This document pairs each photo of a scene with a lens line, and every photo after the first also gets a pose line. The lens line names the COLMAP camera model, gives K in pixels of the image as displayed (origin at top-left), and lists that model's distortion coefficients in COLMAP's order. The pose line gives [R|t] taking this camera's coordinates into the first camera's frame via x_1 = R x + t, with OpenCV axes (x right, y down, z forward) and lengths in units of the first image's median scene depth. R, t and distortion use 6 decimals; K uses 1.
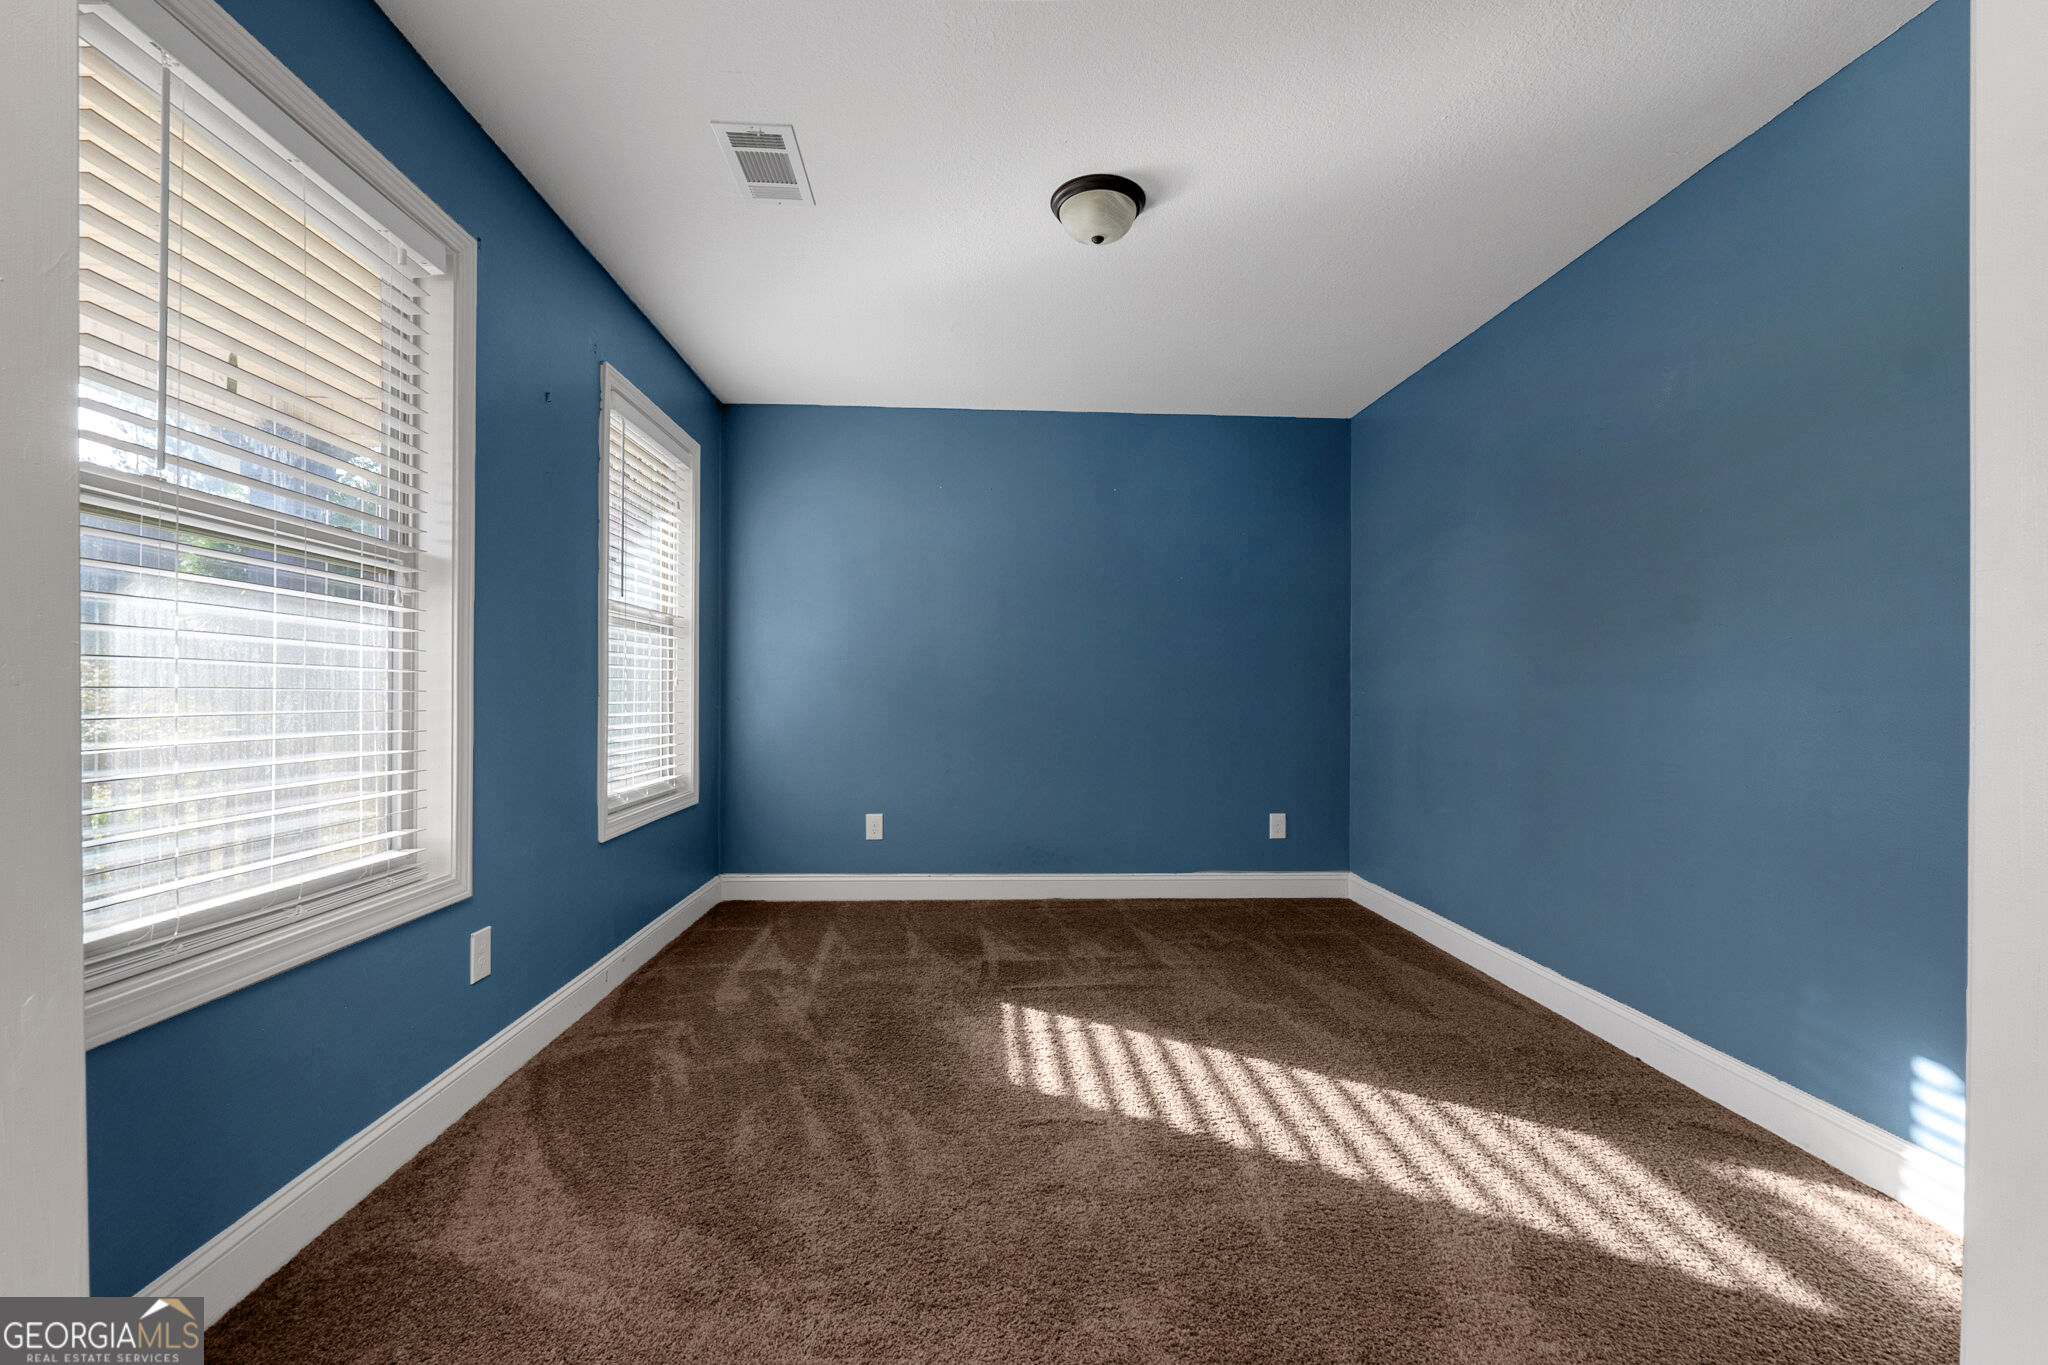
lens RADIAL K [[856.0, 0, 1020.2], [0, 856.0, 689.6], [0, 0, 1]] dist [-0.002048, -0.002434]
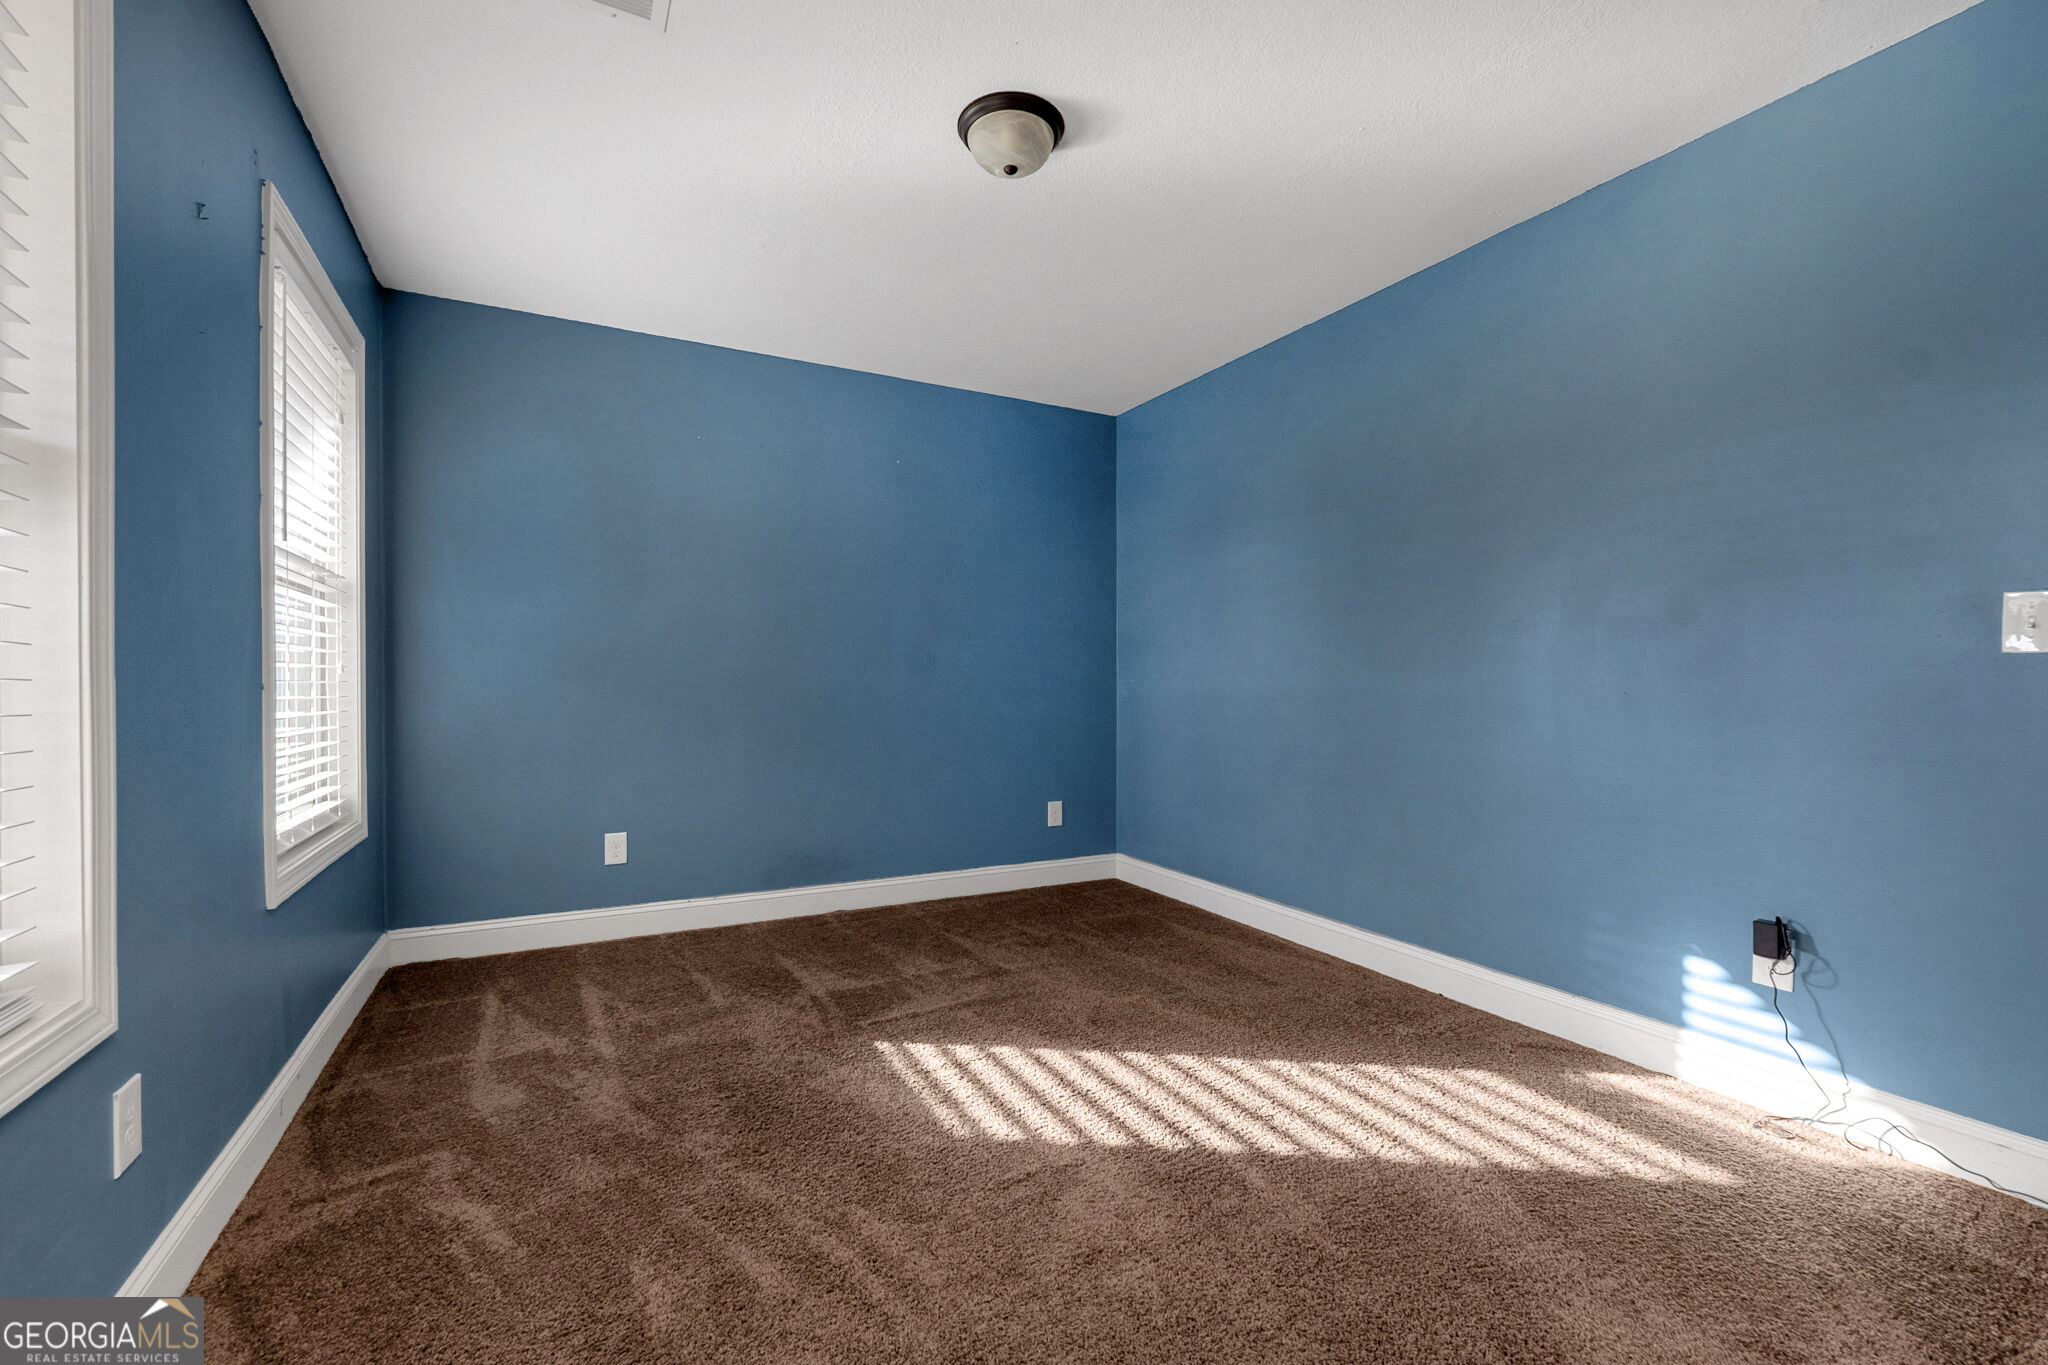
lens RADIAL K [[856.0, 0, 1020.2], [0, 856.0, 689.6], [0, 0, 1]] dist [-0.002048, -0.002434]
pose [[0.909994, -0.008270, 0.414539, -0.224381], [0.003808, 0.999926, 0.011589, 0.002352], [-0.414604, -0.008967, 0.909958, 0.151049]]
